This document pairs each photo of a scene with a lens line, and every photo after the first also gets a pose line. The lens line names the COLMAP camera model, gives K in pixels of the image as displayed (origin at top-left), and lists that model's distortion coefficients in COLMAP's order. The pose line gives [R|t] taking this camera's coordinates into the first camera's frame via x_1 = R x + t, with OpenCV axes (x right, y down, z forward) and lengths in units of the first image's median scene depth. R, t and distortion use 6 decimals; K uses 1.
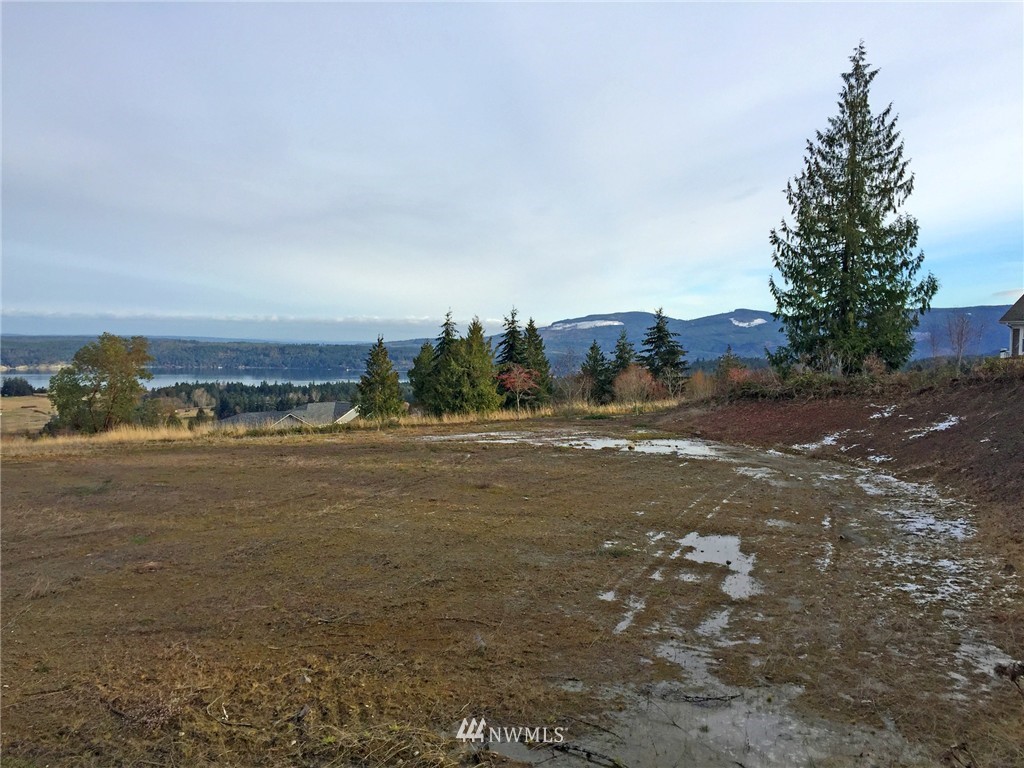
lens RADIAL K [[827.6, 0, 485.7], [0, 827.6, 379.0], [0, 0, 1]] dist [0.068479, -0.074581]
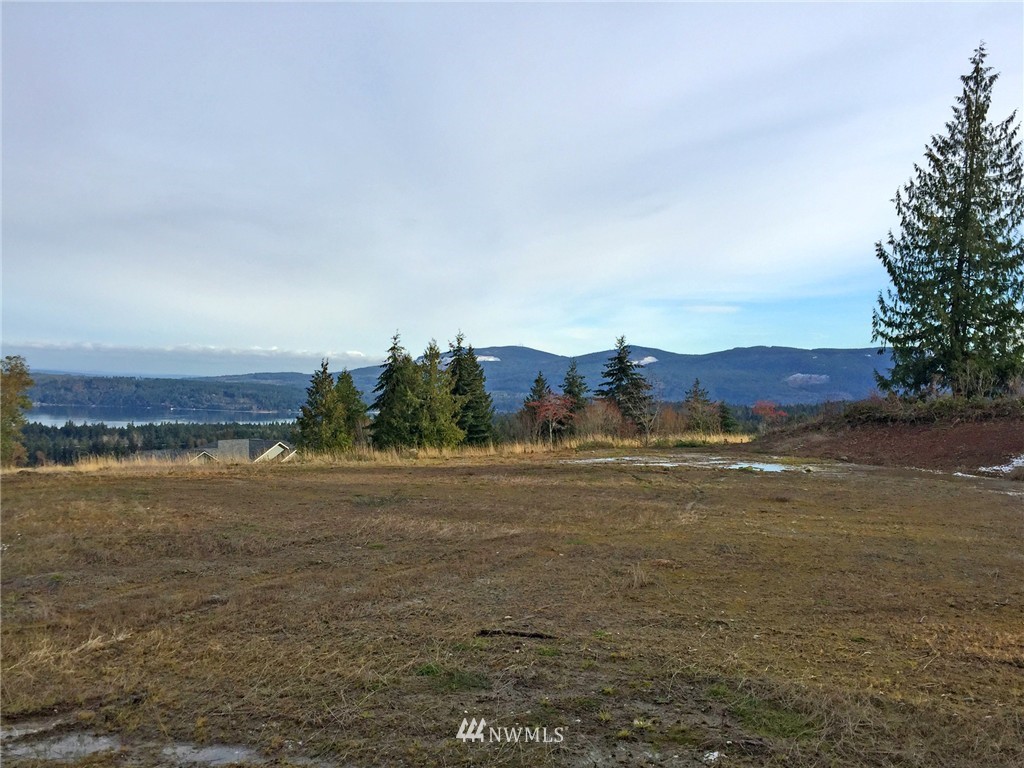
lens RADIAL K [[962.4, 0, 481.8], [0, 962.4, 422.7], [0, 0, 1]] dist [0.052579, 0.000000]
pose [[0.990070, 0.009266, 0.140266, -0.246439], [-0.009403, 0.999956, 0.000316, 0.024656], [-0.140257, -0.001632, 0.990114, -0.002046]]
